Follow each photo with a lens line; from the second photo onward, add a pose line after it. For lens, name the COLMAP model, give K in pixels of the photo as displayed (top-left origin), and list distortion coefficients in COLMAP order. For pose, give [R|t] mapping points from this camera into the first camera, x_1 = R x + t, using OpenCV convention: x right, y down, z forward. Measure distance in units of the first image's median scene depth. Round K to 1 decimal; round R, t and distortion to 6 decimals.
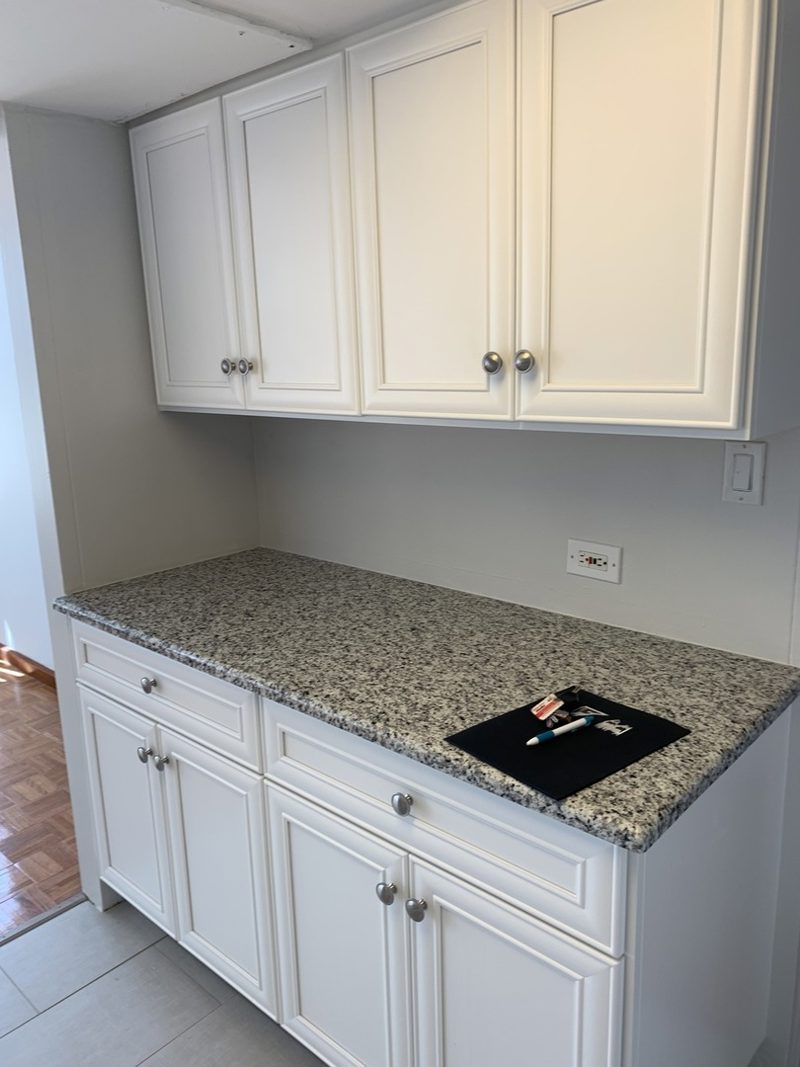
lens RADIAL K [[817.8, 0, 400.0], [0, 817.8, 533.5], [0, 0, 1]] dist [0.000928, -0.000089]
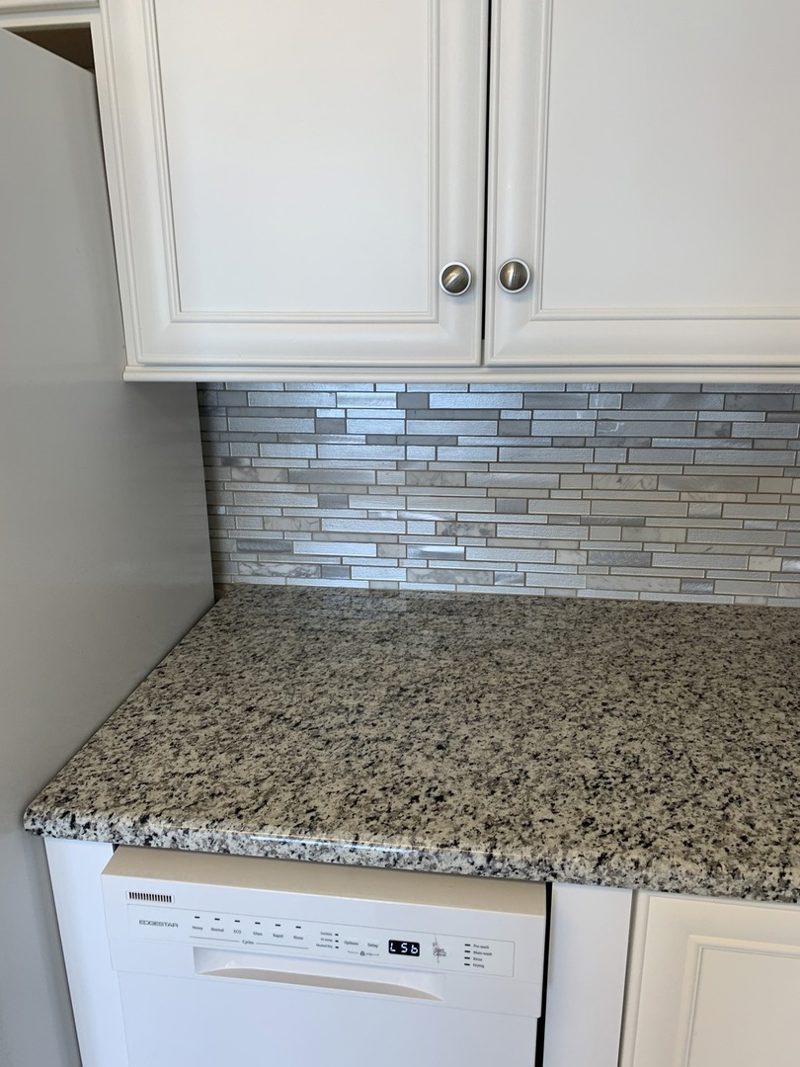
lens RADIAL K [[850.2, 0, 400.0], [0, 850.2, 533.5], [0, 0, 1]] dist [0.000706, -0.000998]
pose [[0.830654, -0.149923, 0.536226, -0.373097], [0.109113, 0.988224, 0.107272, -0.079564], [-0.545994, -0.030597, 0.837230, 0.418213]]
